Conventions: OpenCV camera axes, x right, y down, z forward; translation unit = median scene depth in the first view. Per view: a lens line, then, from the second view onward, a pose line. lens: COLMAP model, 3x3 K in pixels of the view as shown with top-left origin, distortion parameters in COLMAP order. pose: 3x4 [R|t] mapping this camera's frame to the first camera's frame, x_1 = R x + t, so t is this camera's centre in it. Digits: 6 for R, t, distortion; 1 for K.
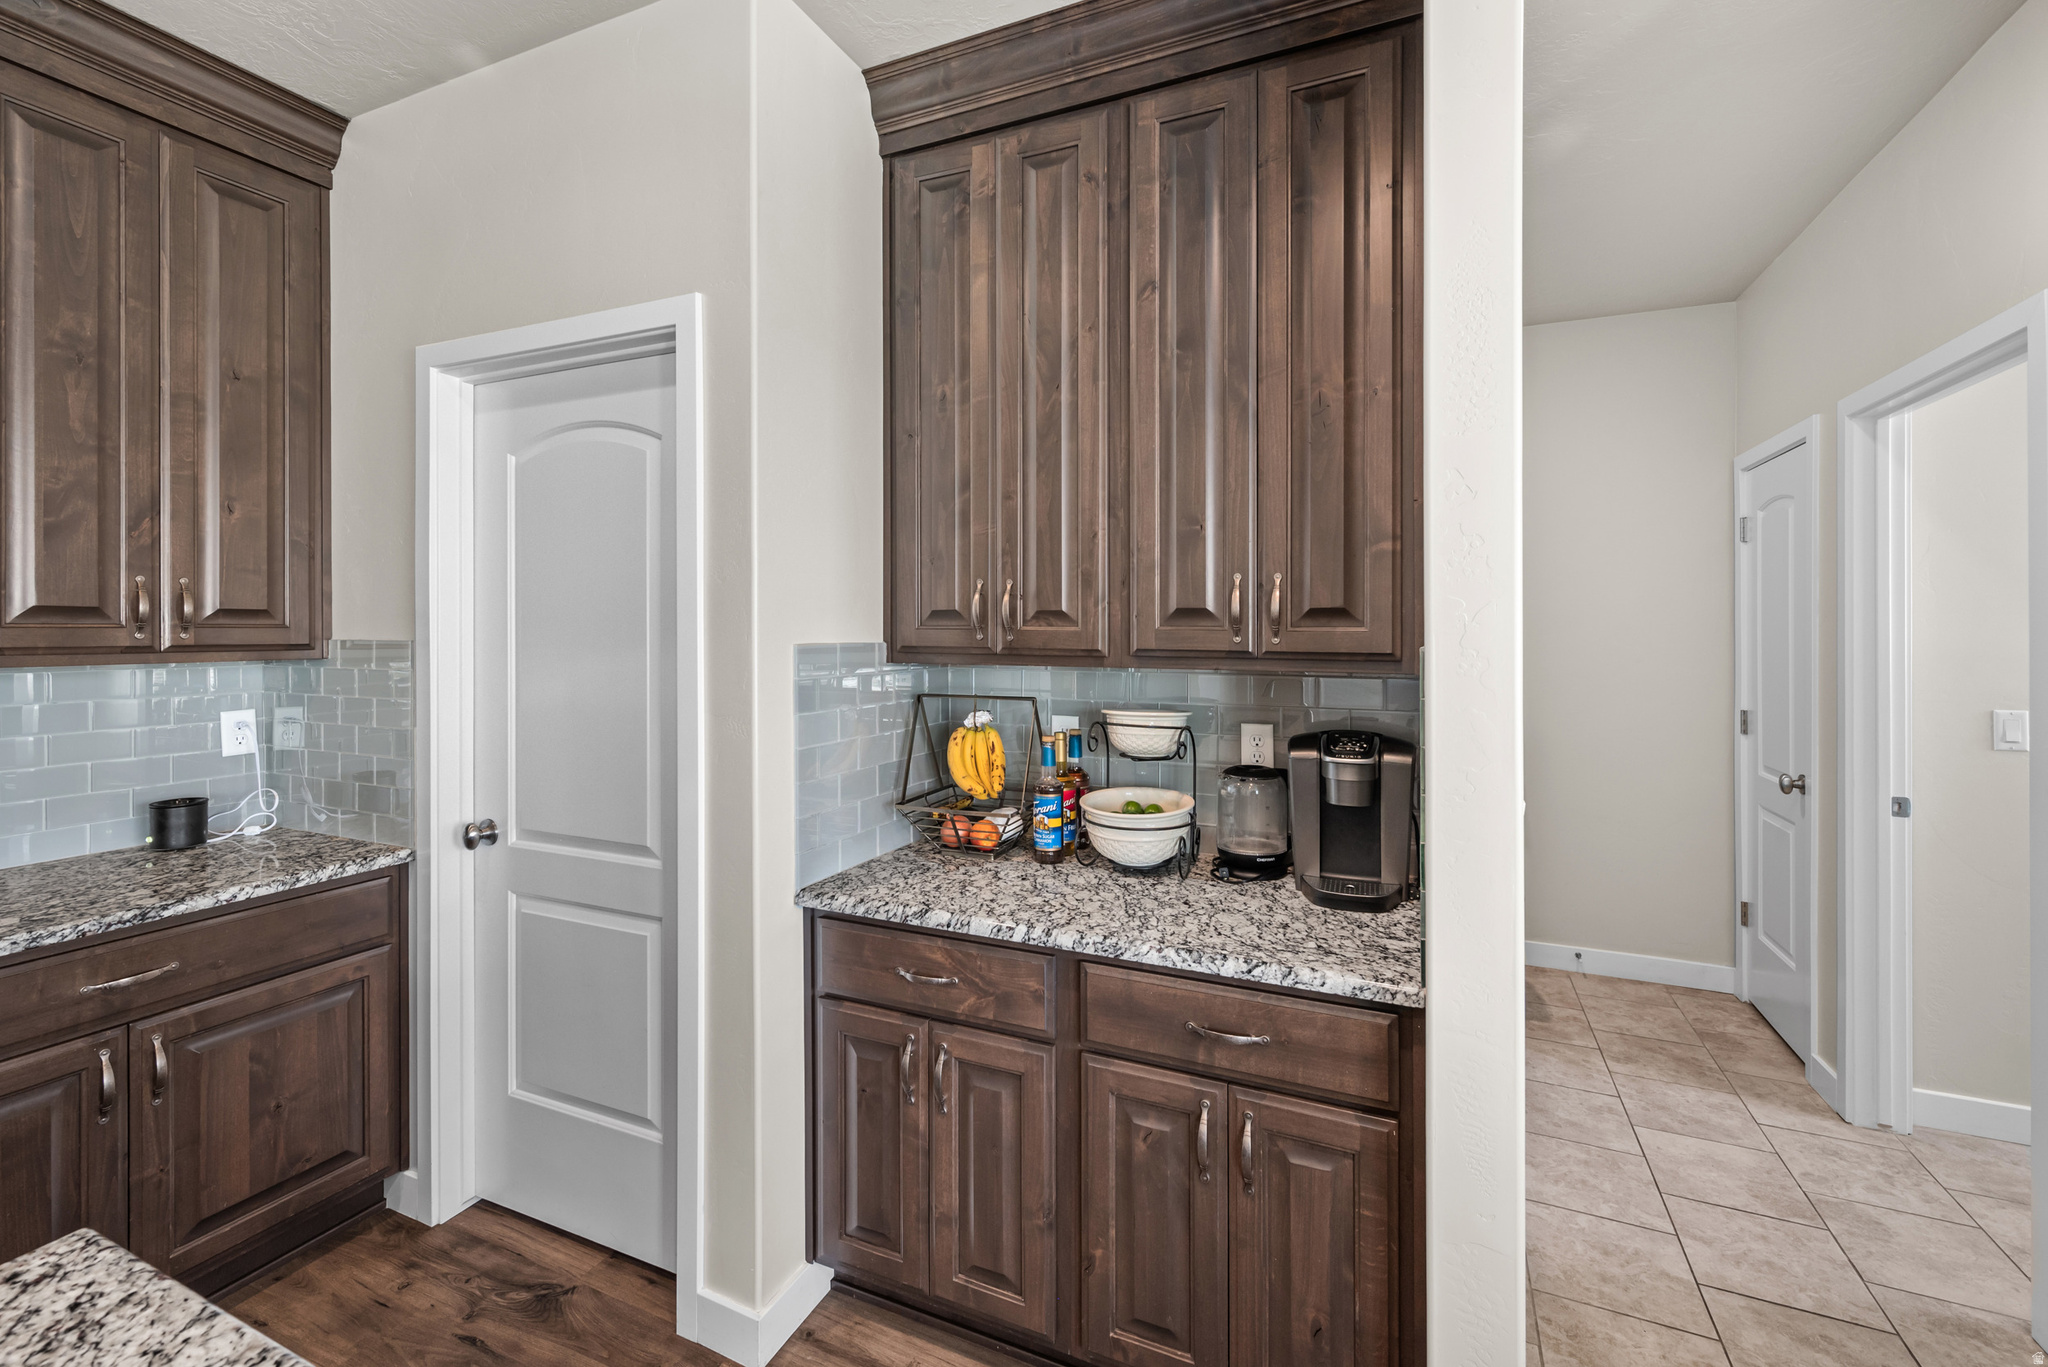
lens RADIAL K [[868.8, 0, 1035.6], [0, 868.8, 630.5], [0, 0, 1]] dist [0.000676, -0.001716]
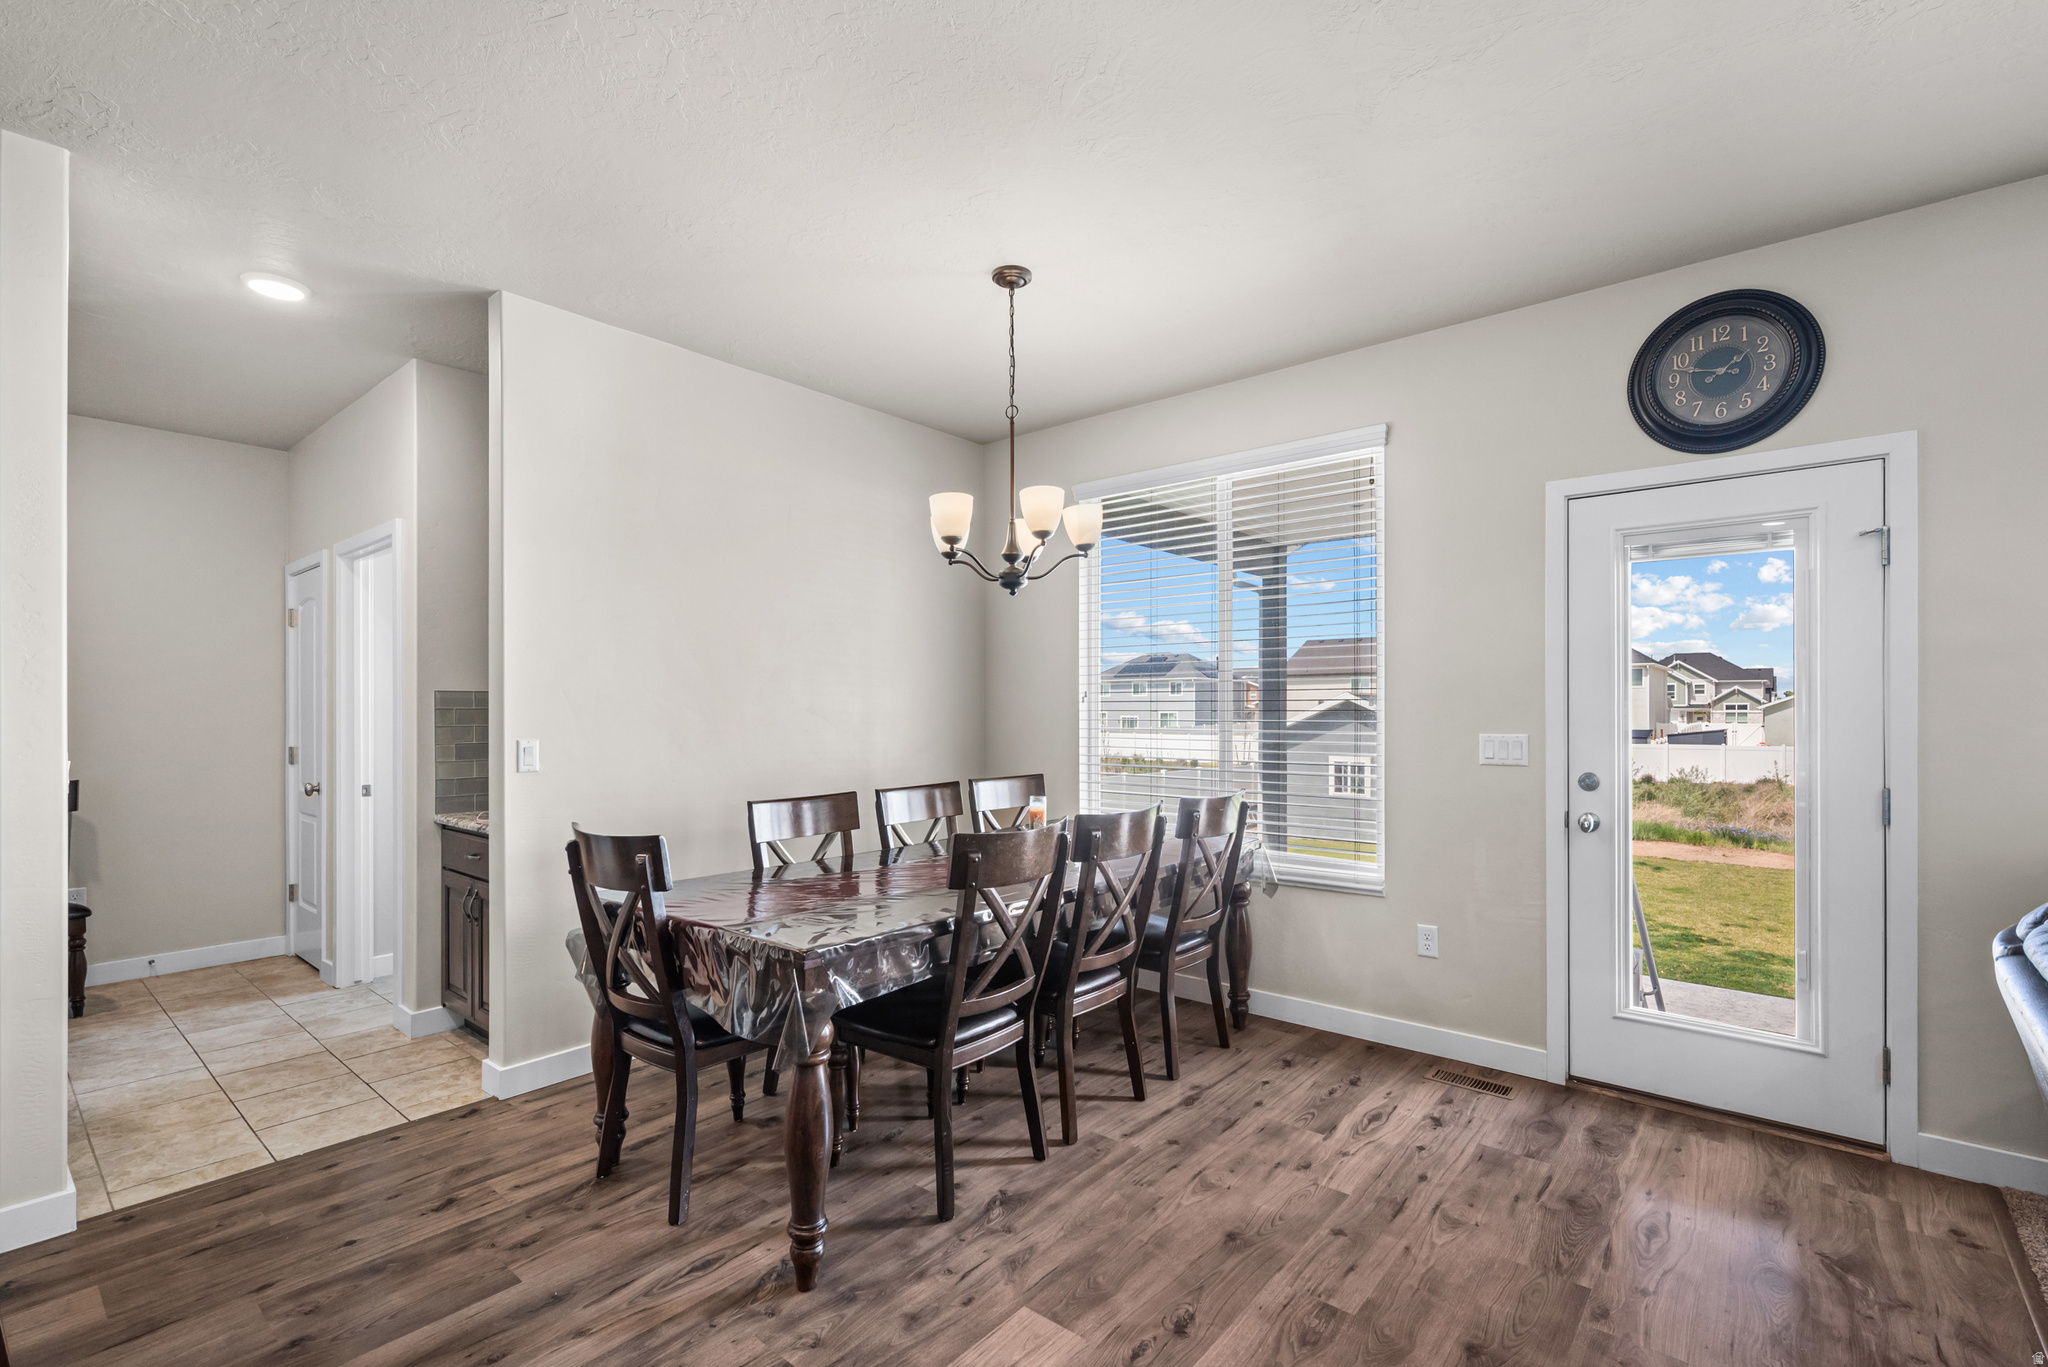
lens RADIAL K [[927.8, 0, 1045.3], [0, 927.8, 695.3], [0, 0, 1]] dist [-0.003129, -0.000183]
pose [[0.274999, 0.008101, 0.961410, -0.324164], [0.010184, 0.999884, -0.011338, 0.043690], [-0.961390, 0.012909, 0.274885, -0.661154]]
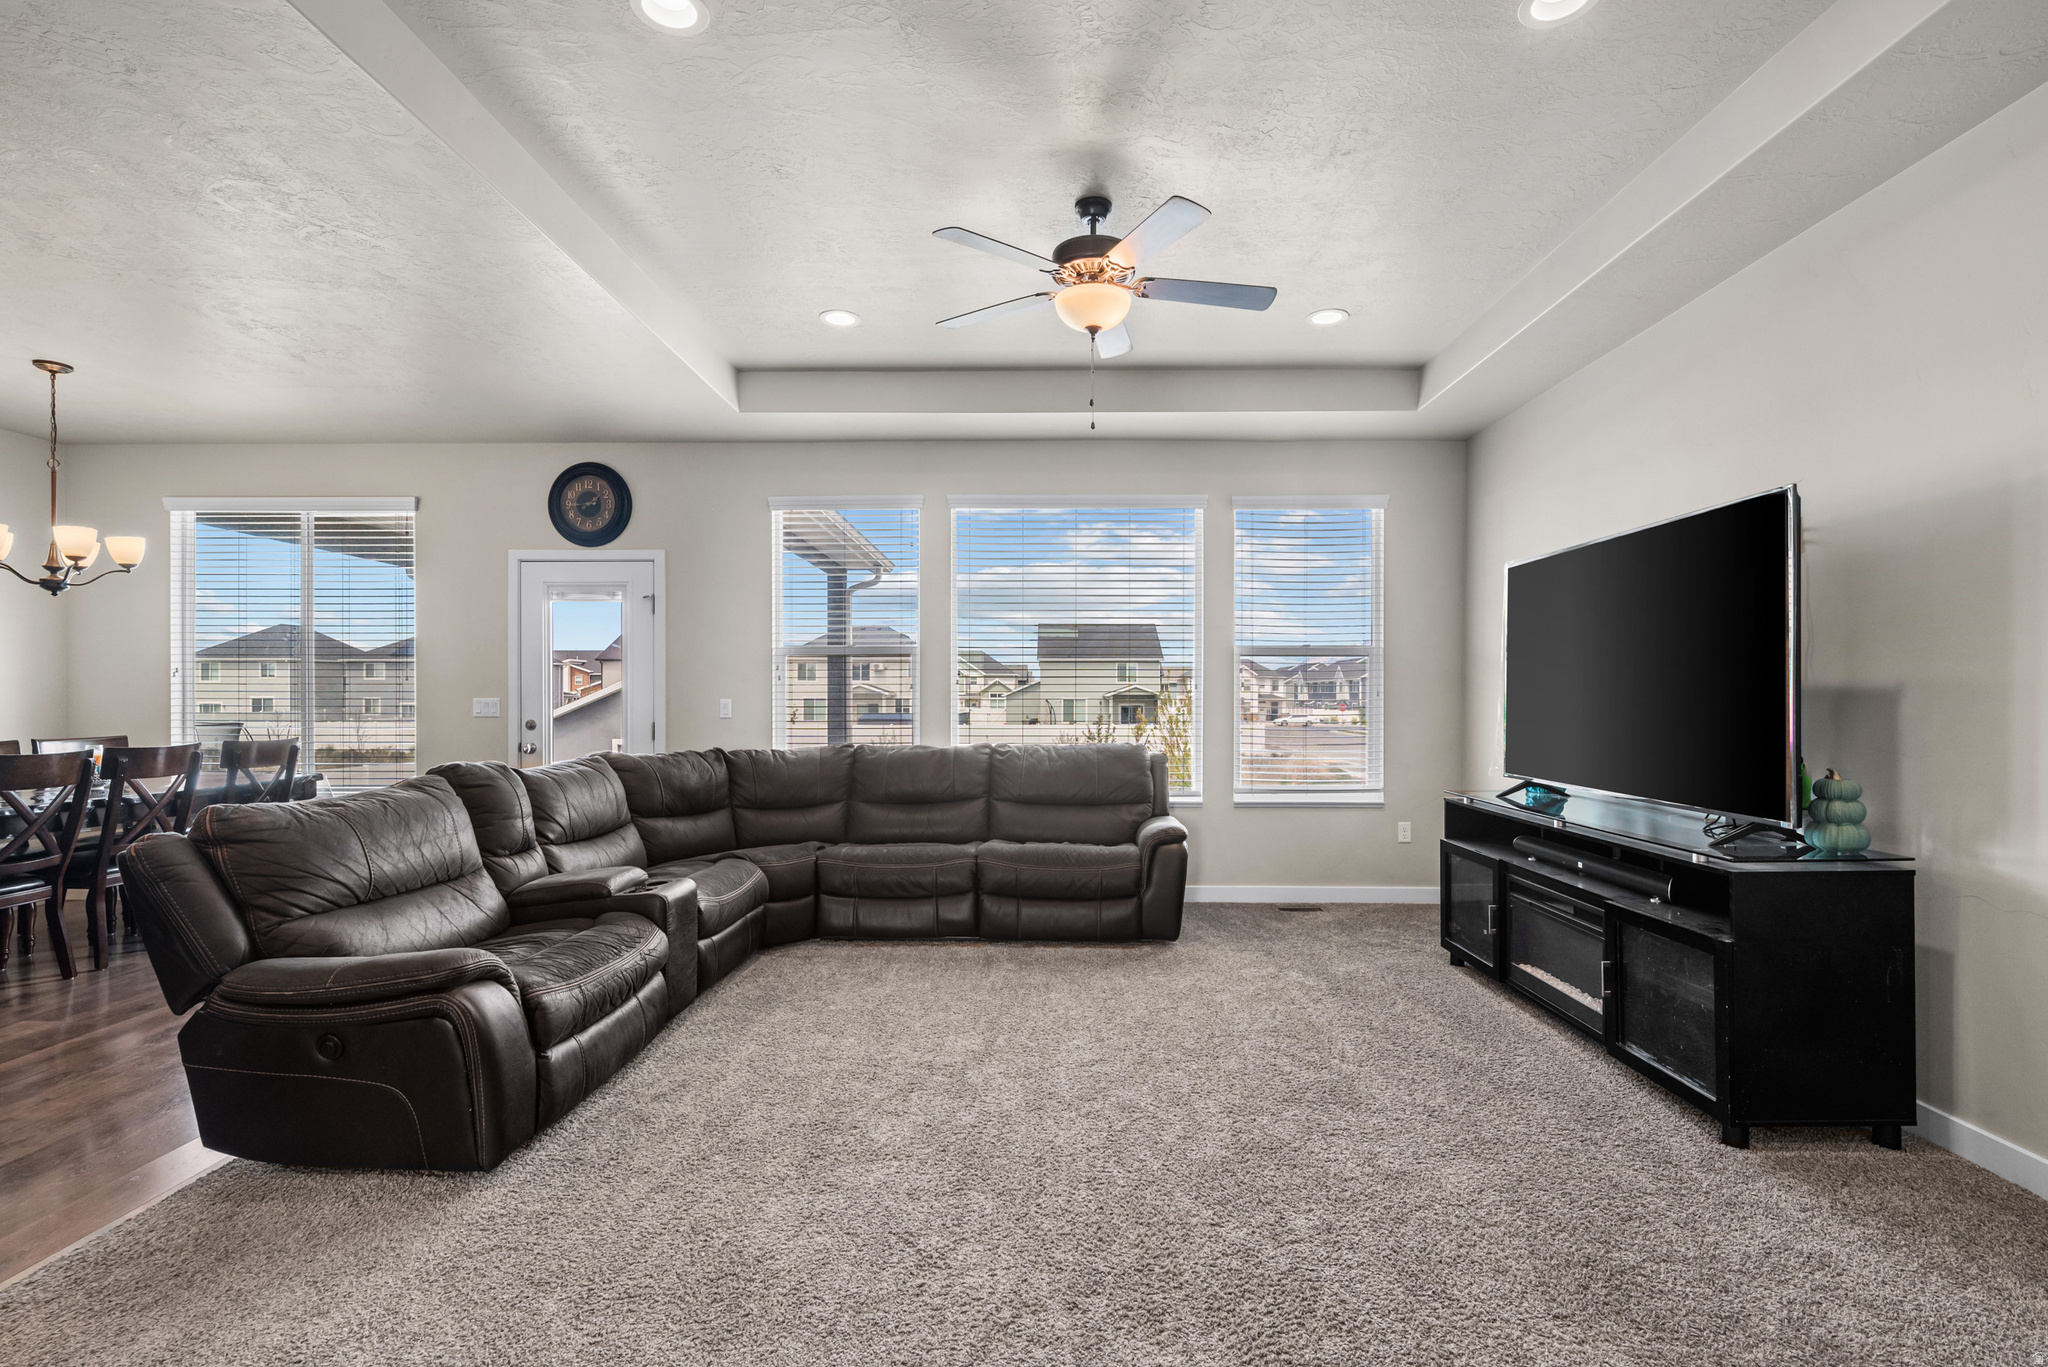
lens RADIAL K [[927.8, 0, 1026.4], [0, 927.8, 695.8], [0, 0, 1]] dist [-0.003129, -0.000183]
pose [[-0.382605, -0.006099, 0.923892, -1.227131], [0.003001, 0.999965, 0.007844, 0.067245], [-0.923907, 0.005774, -0.382573, -1.178543]]
